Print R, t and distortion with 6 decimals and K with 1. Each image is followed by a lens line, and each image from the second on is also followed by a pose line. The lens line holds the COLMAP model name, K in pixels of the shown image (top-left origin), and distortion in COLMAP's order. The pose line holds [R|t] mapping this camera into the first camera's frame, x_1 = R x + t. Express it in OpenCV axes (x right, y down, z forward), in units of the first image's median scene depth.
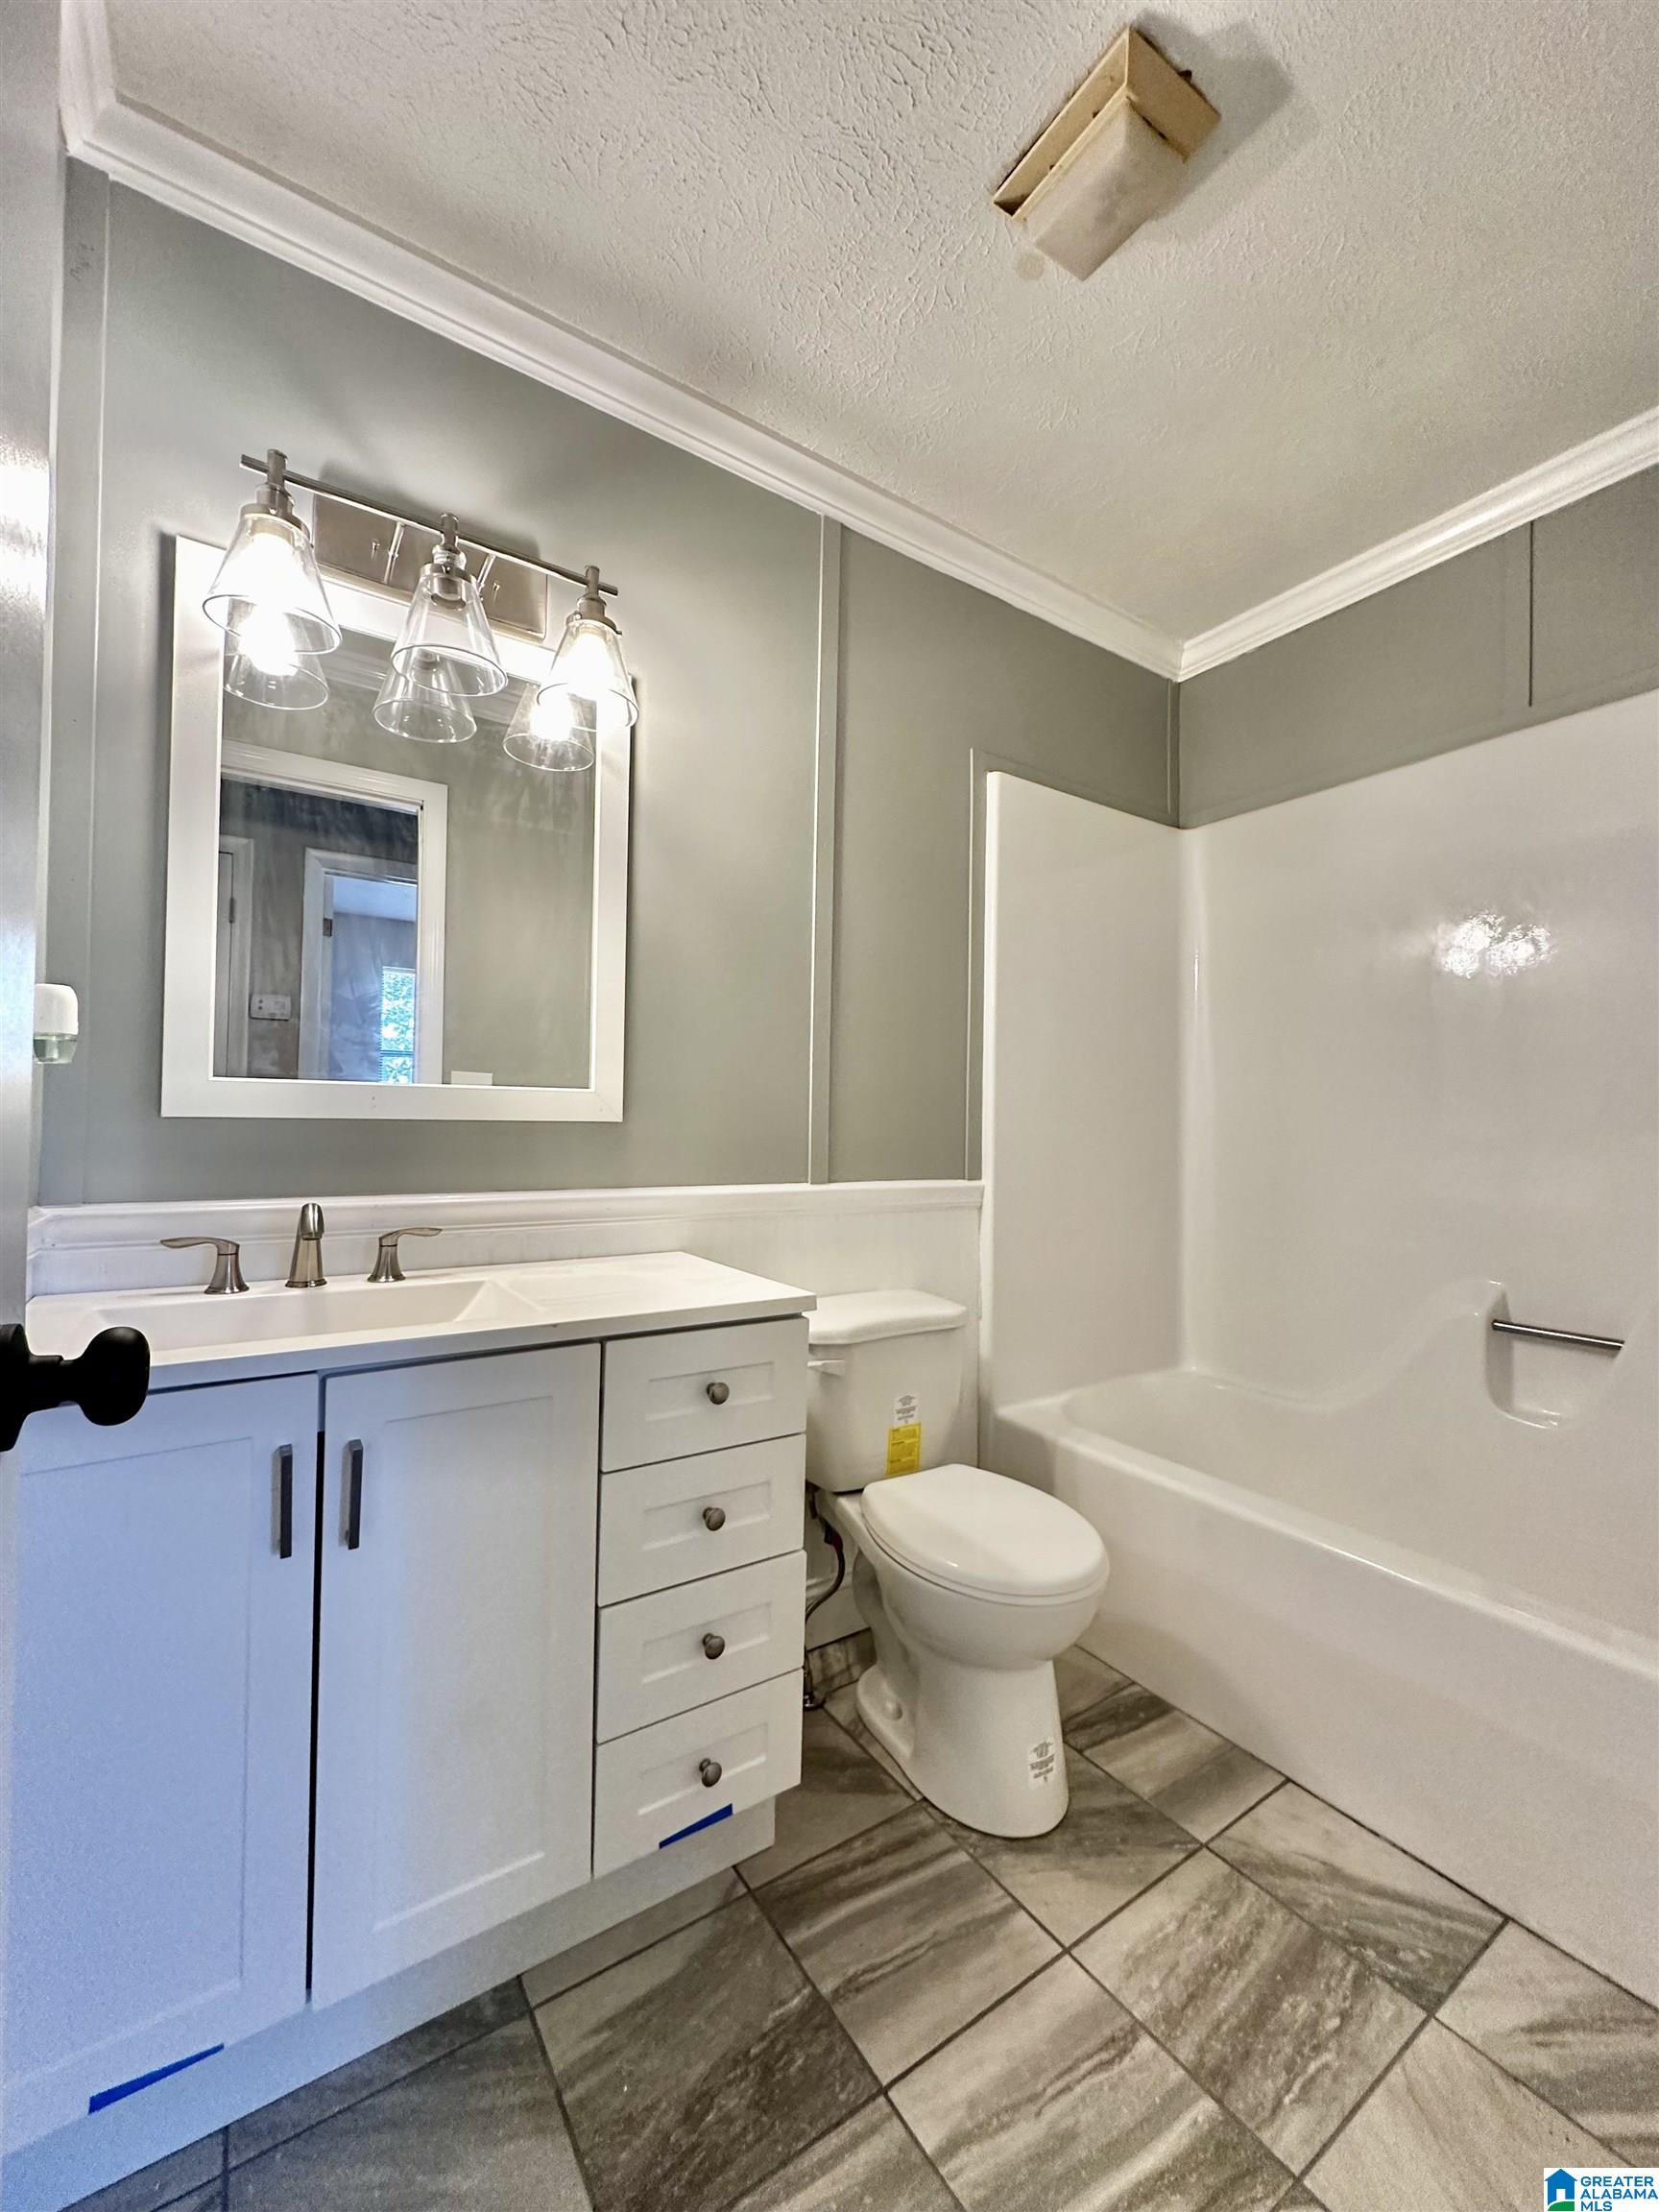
lens RADIAL K [[883.4, 0, 830.1], [0, 883.4, 1103.6], [0, 0, 1]] dist [-0.003481, 0.000400]
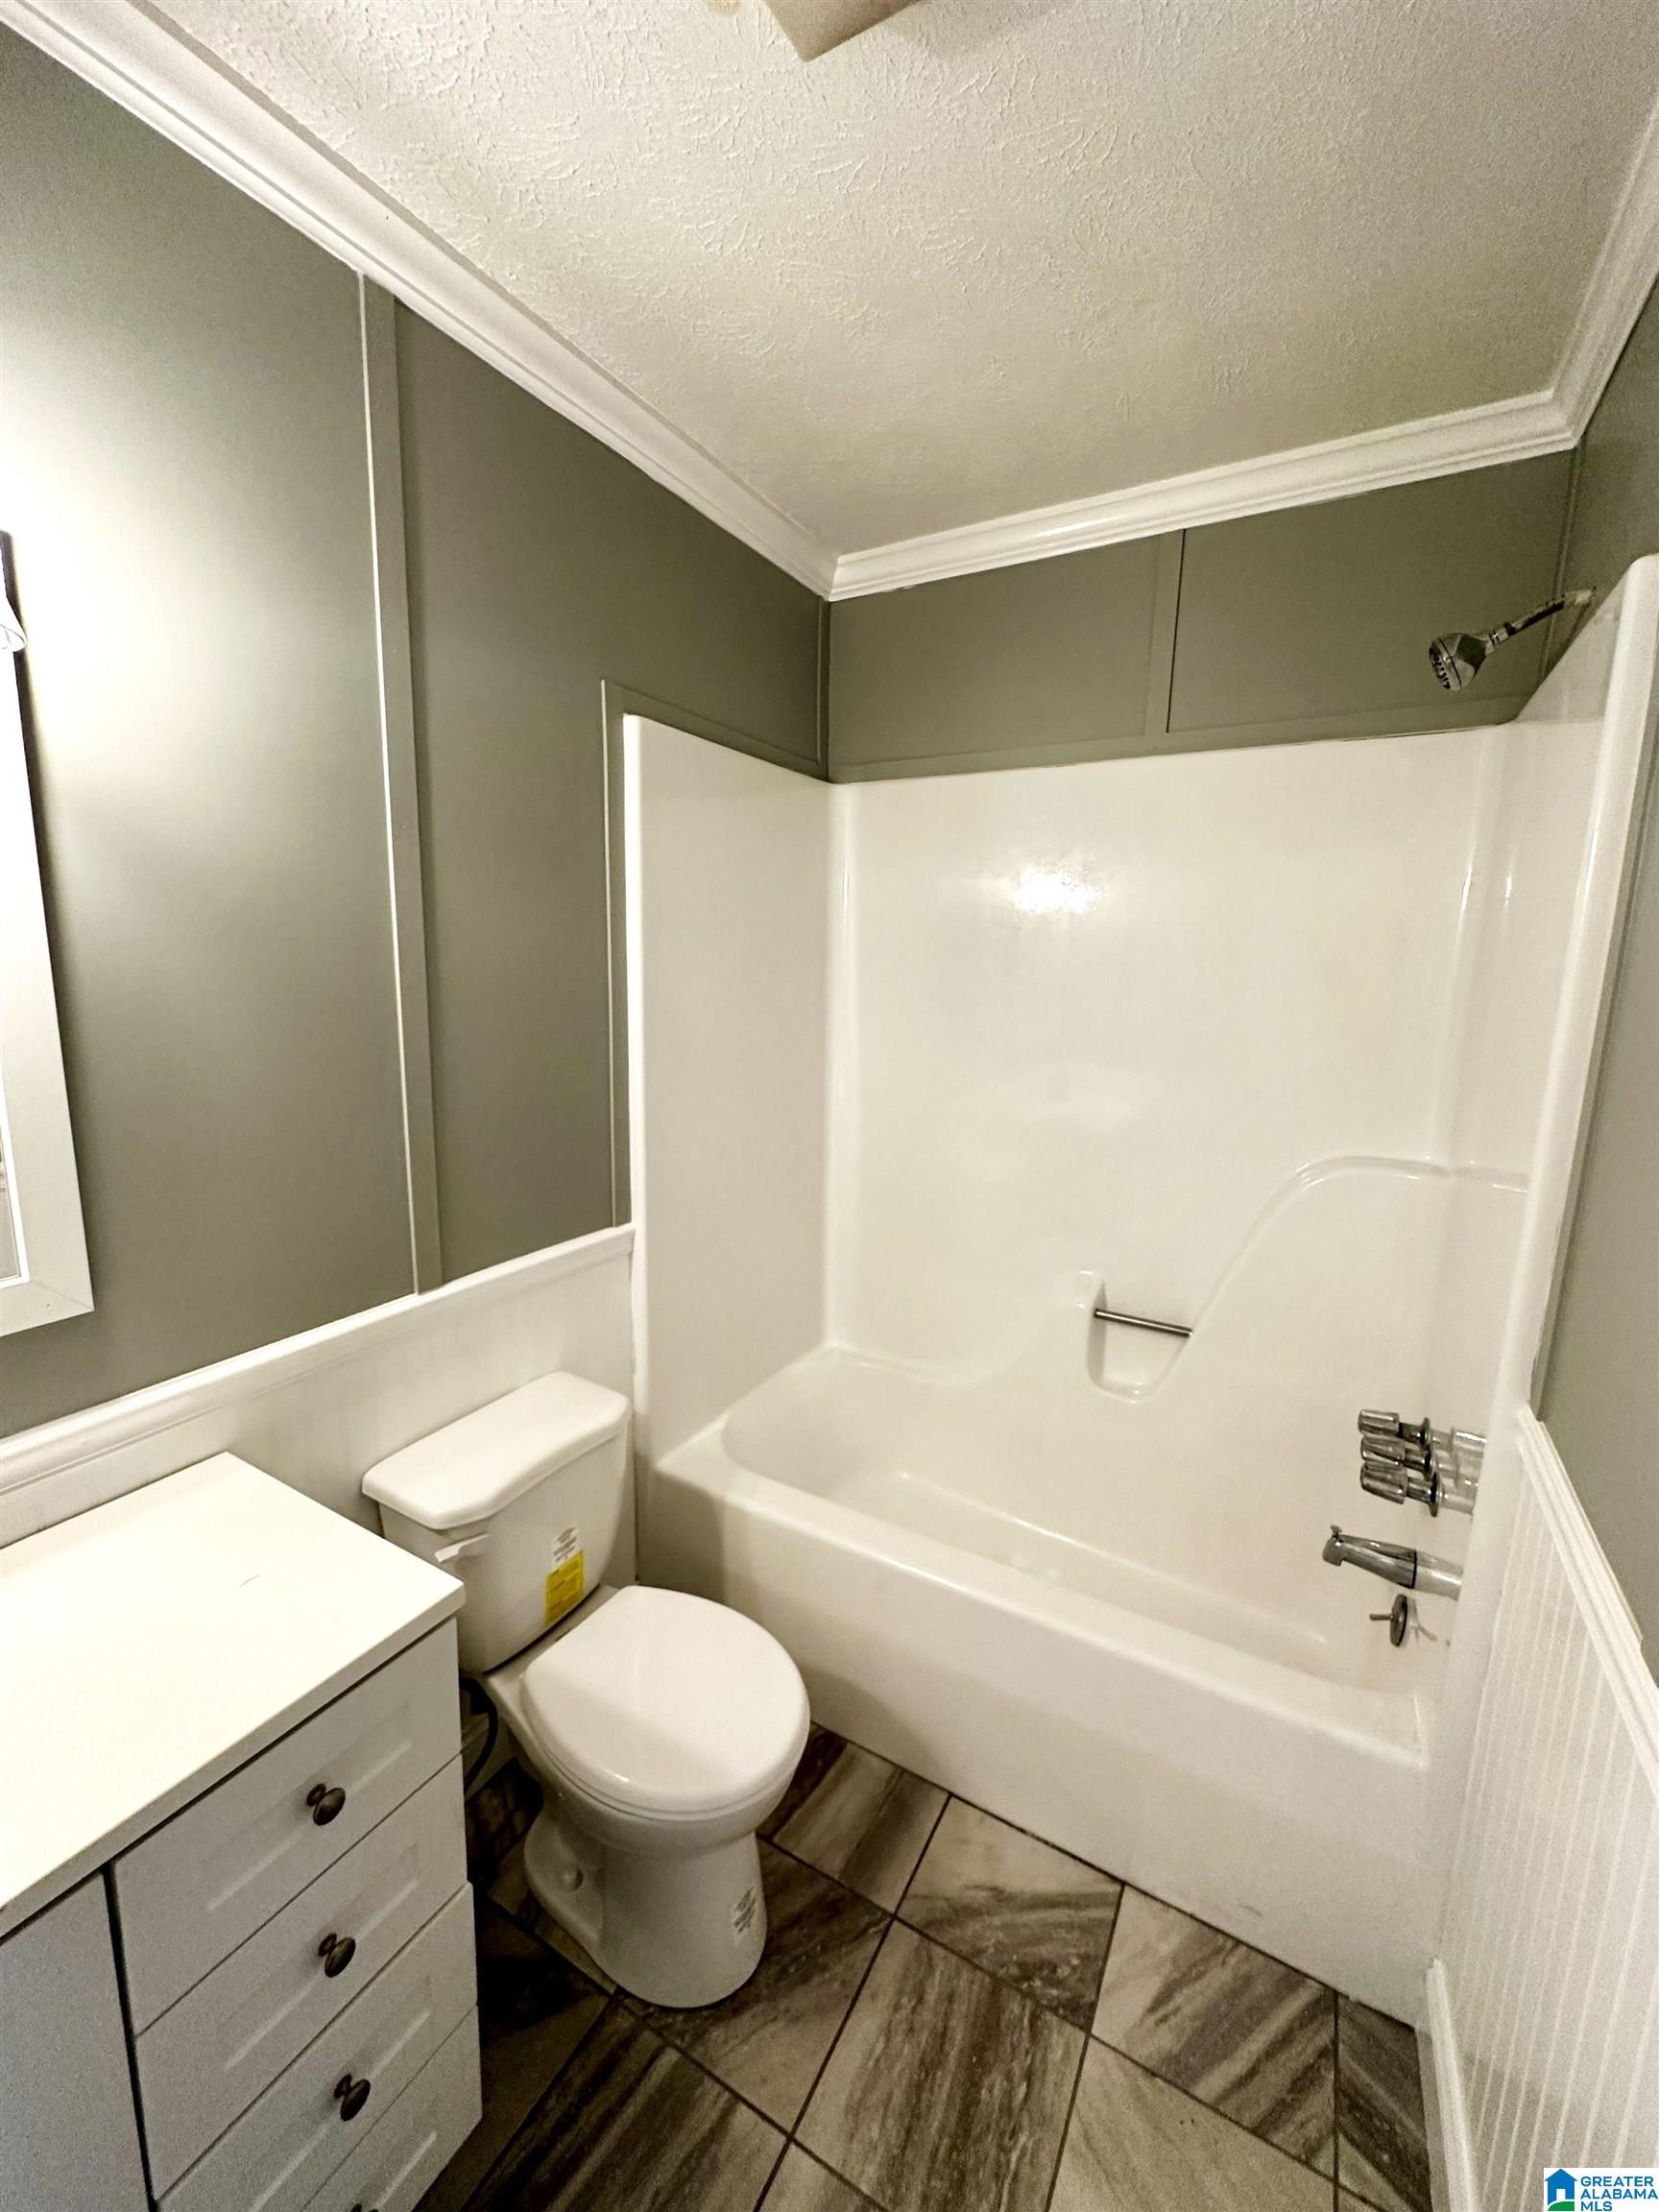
lens RADIAL K [[883.4, 0, 833.9], [0, 883.4, 1108.2], [0, 0, 1]] dist [-0.003481, 0.000400]
pose [[0.896853, -0.069839, 0.436780, -0.029977], [-0.017373, 0.981133, 0.192552, -0.296533], [-0.441987, -0.180279, 0.878719, 0.276529]]
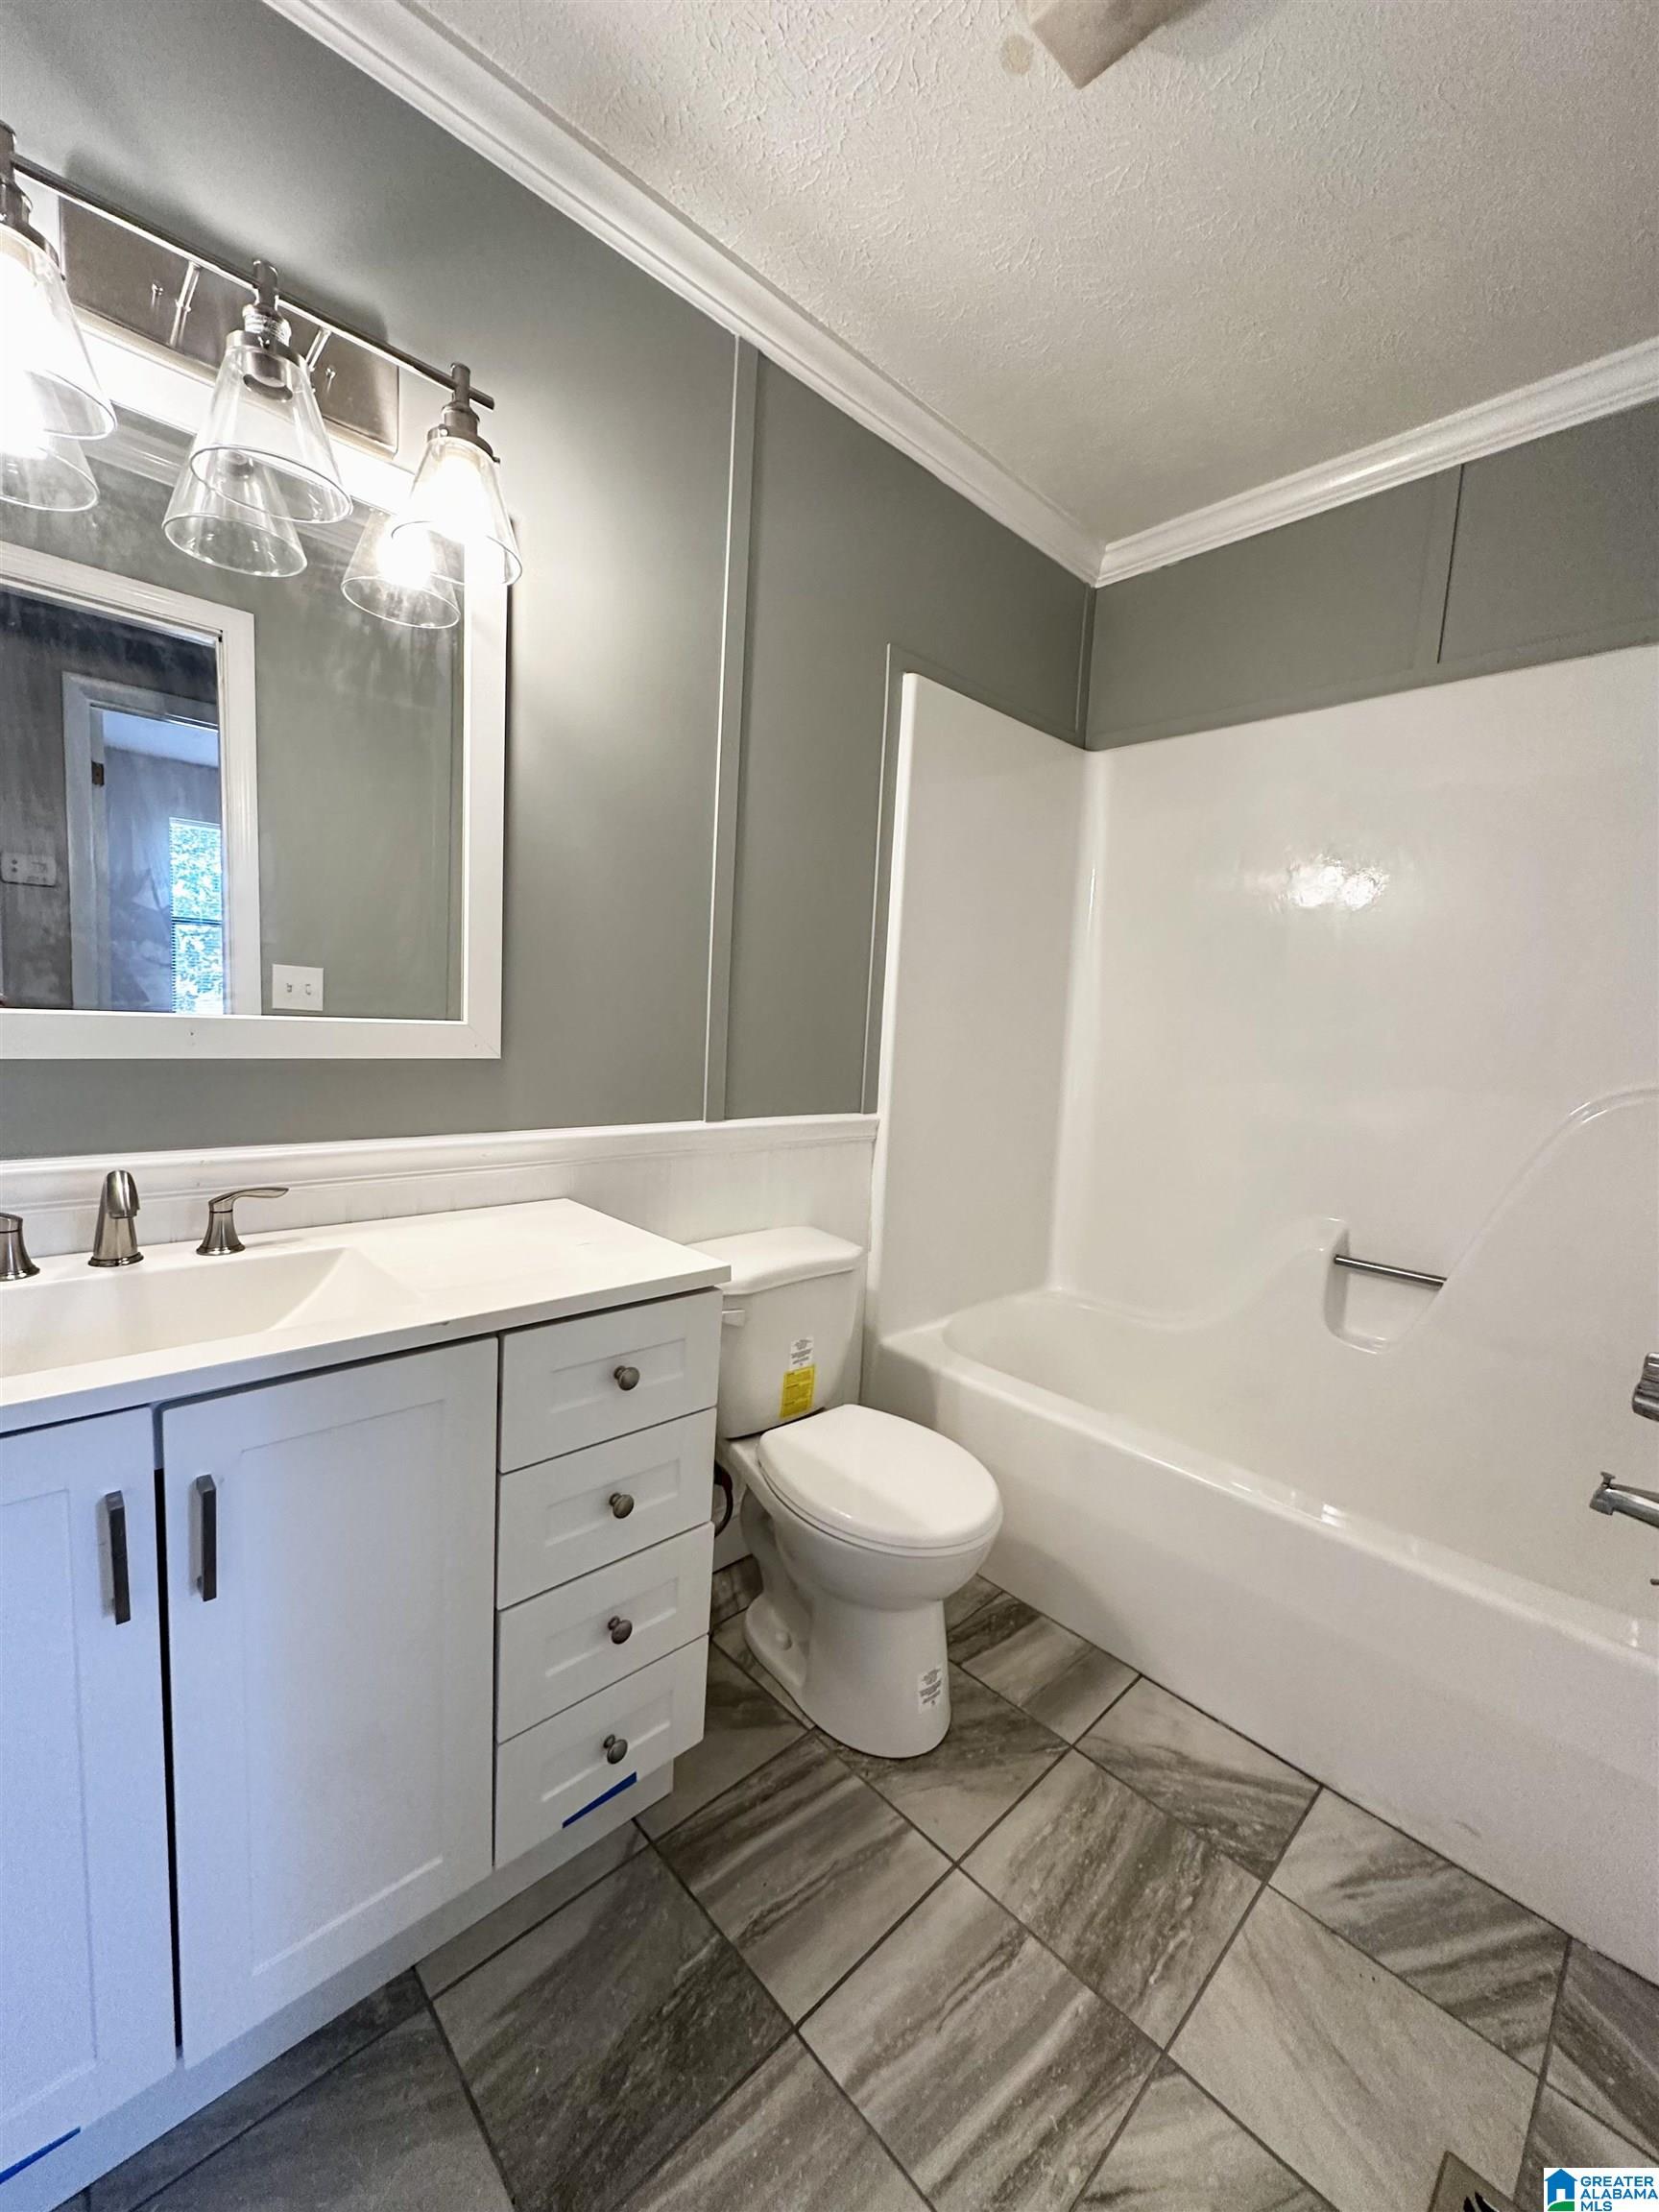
lens RADIAL K [[883.4, 0, 831.7], [0, 883.4, 1106.1], [0, 0, 1]] dist [-0.003481, 0.000400]
pose [[0.985146, 0.018867, 0.170679, -0.068501], [-0.041399, 0.990723, 0.129435, -0.070505], [-0.166653, -0.134578, 0.976788, 0.087990]]
